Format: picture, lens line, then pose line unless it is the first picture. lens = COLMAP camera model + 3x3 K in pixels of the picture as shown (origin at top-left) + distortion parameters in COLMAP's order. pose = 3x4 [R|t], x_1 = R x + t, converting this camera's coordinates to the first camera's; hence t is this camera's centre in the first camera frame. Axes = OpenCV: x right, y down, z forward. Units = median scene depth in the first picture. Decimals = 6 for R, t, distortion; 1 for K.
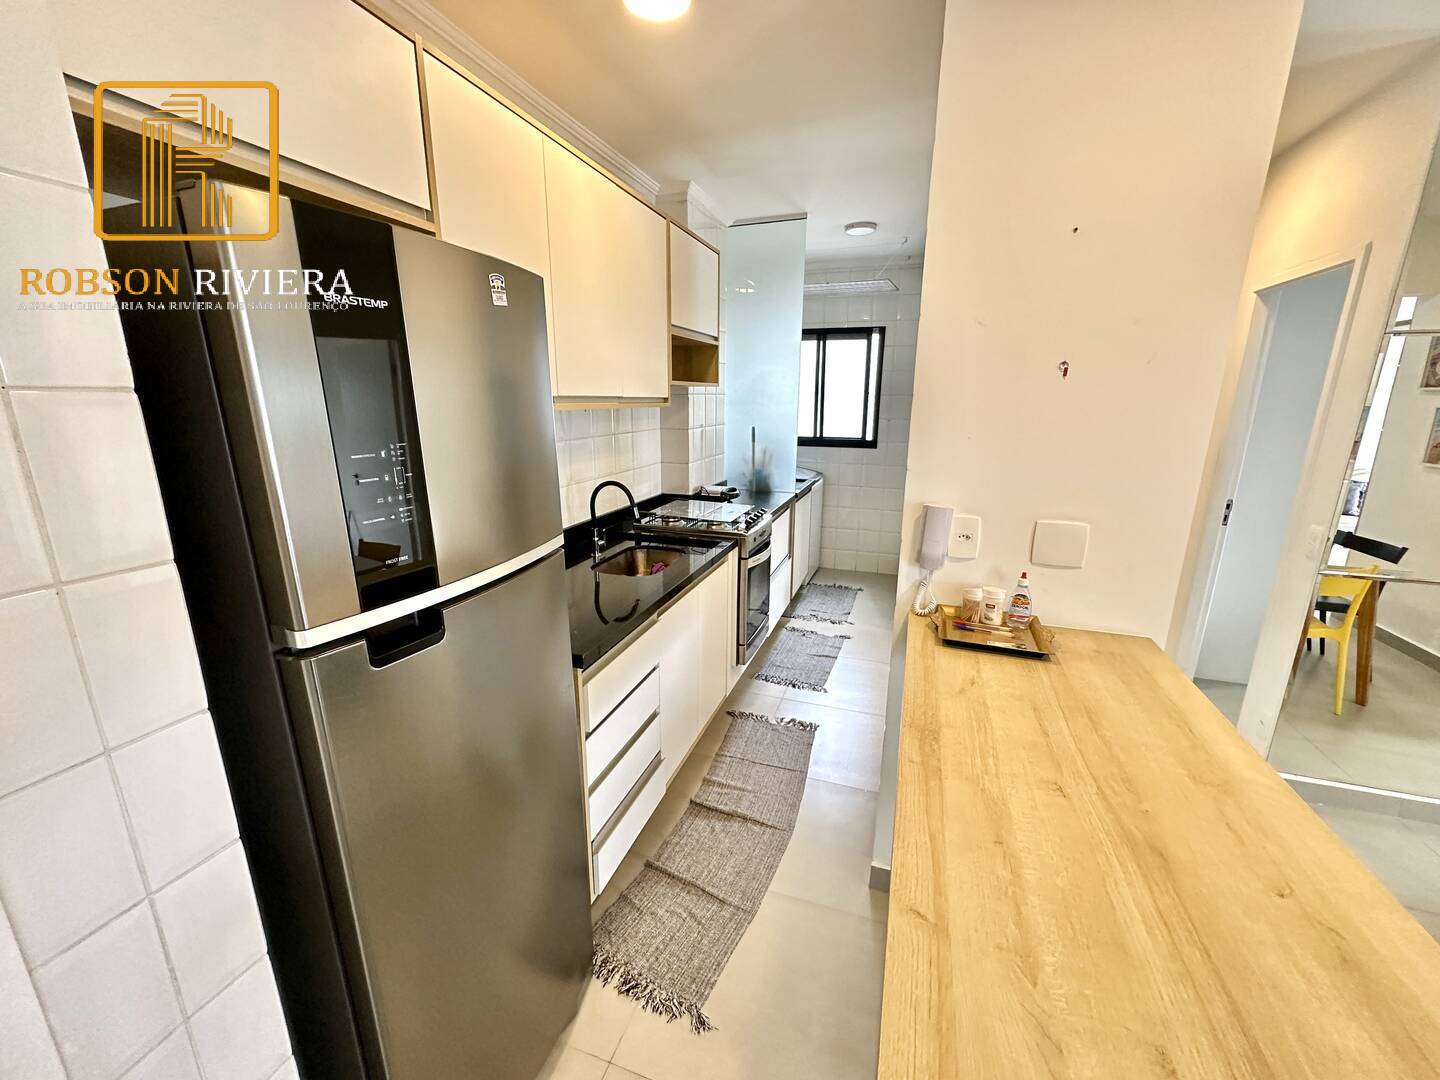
lens RADIAL K [[572.8, 0, 719.6], [0, 572.8, 540.0], [0, 0, 1]] dist [-0.004444, 0.000956]
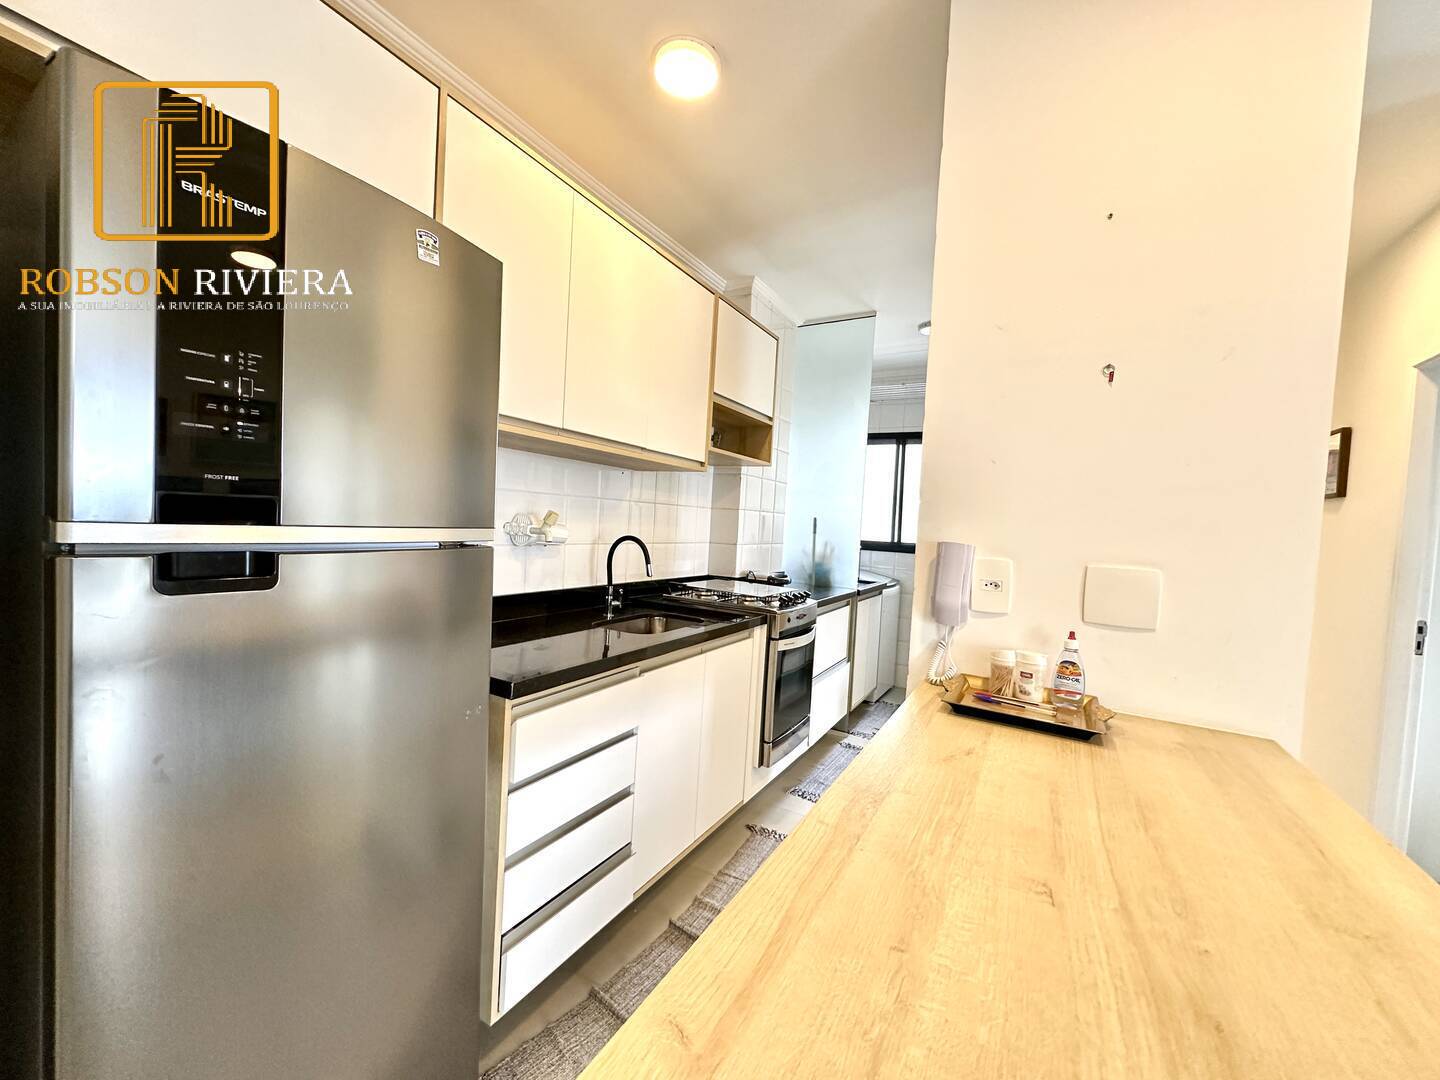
lens RADIAL K [[572.8, 0, 719.8], [0, 572.8, 541.3], [0, 0, 1]] dist [-0.004444, 0.000956]
pose [[0.981635, 0.055128, -0.182629, 0.136575], [-0.093406, 0.973624, -0.208162, 0.092329], [0.166336, 0.221397, 0.960893, 0.113809]]
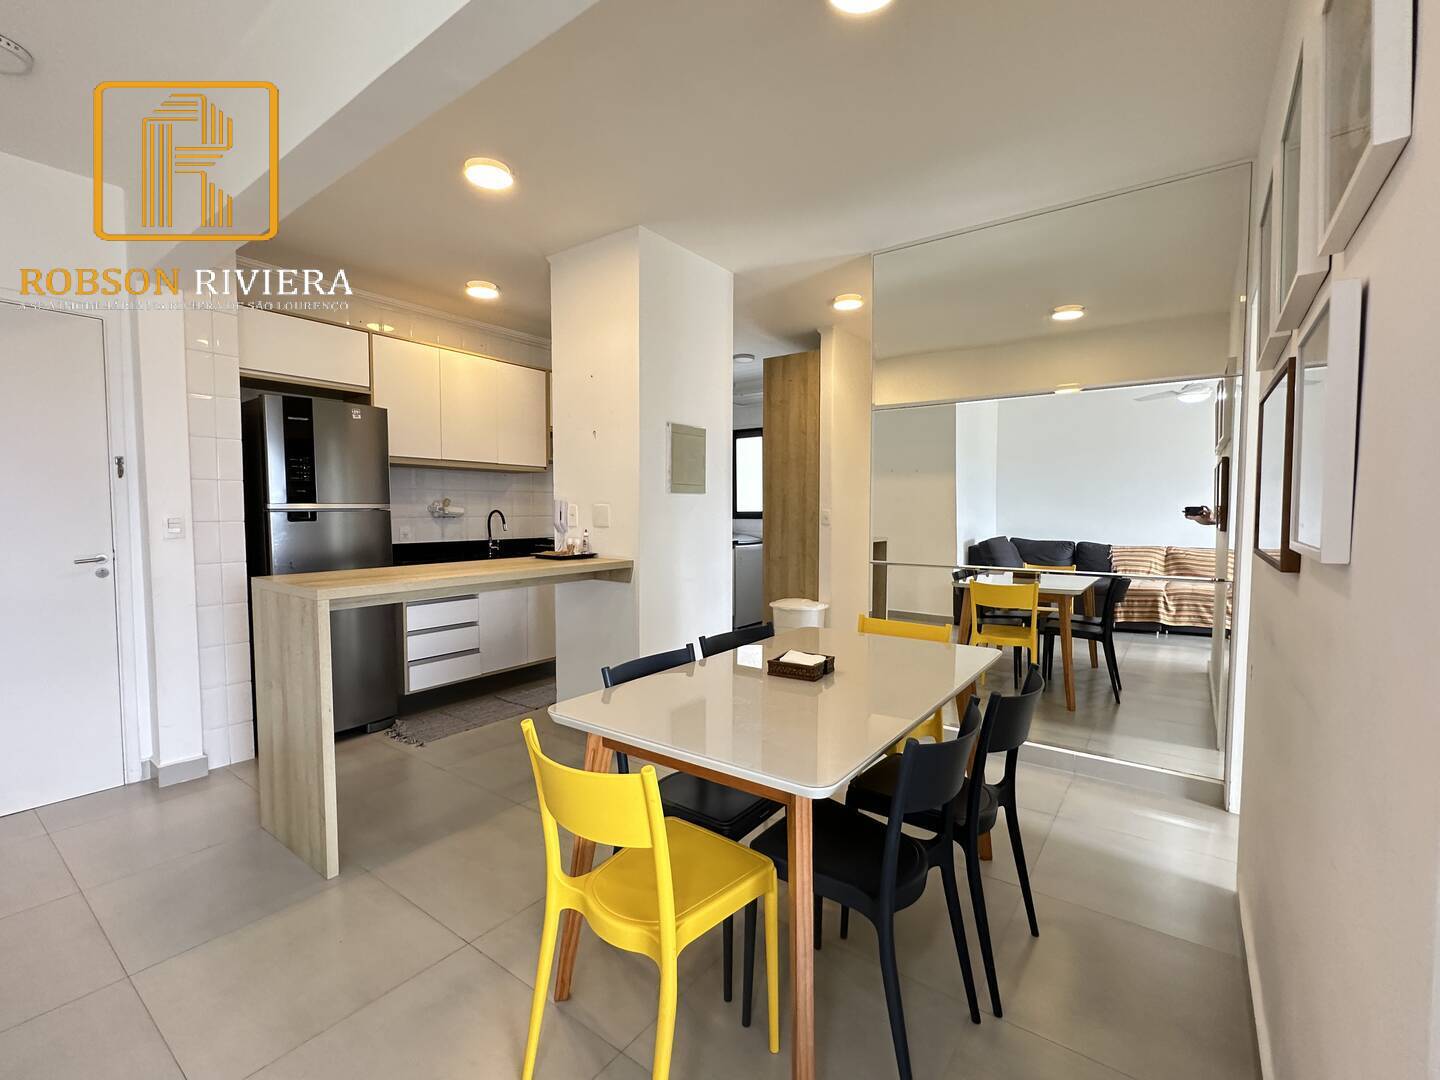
lens RADIAL K [[633.7, 0, 719.4], [0, 633.7, 540.9], [0, 0, 1]] dist [-0.003535, 0.000040]
pose [[0.954147, 0.011076, -0.299134, 1.098627], [-0.070285, 0.979667, -0.187915, 0.322174], [0.290971, 0.200323, 0.935525, -0.647631]]
